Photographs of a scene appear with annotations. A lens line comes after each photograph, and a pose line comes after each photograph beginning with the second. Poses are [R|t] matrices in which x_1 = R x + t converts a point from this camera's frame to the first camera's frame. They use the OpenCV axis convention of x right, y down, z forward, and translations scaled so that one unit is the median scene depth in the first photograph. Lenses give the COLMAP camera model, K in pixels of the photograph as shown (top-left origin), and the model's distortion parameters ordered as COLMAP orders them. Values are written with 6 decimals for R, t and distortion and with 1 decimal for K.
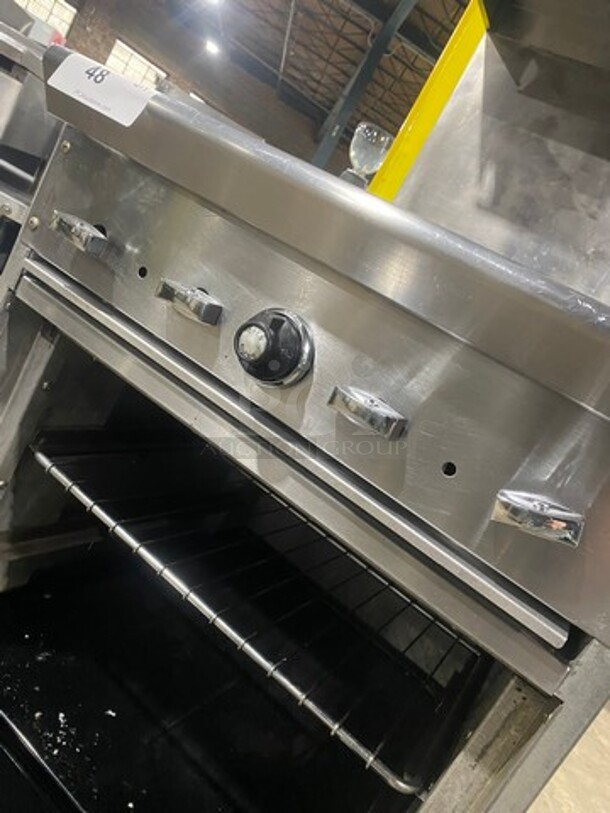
lens RADIAL K [[621.7, 0, 304.8], [0, 621.7, 406.8], [0, 0, 1]] dist [-0.003761, 0.001685]
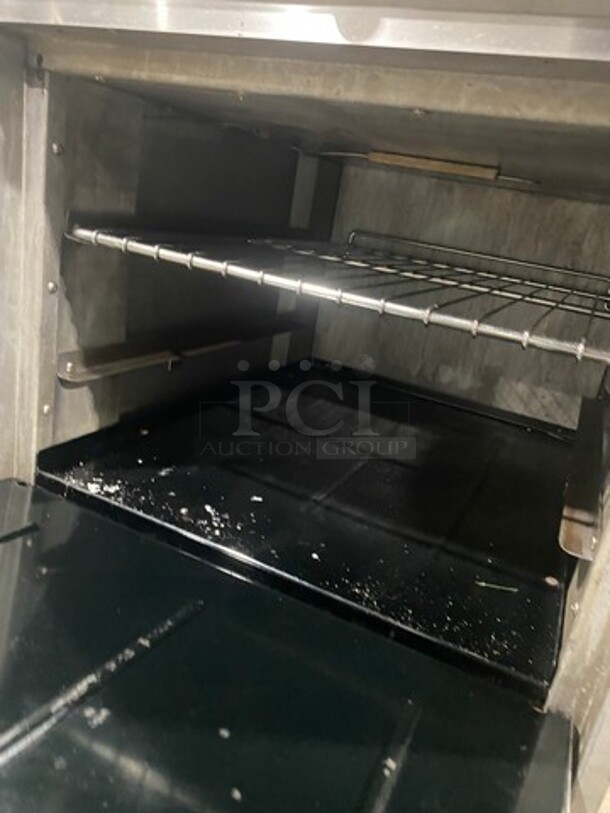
lens RADIAL K [[621.7, 0, 305.0], [0, 621.7, 406.1], [0, 0, 1]] dist [-0.003761, 0.001685]
pose [[0.943008, -0.329055, -0.049593, -0.169076], [0.332572, 0.937078, 0.106210, 0.319177], [0.011523, -0.116650, 0.993106, 0.118280]]
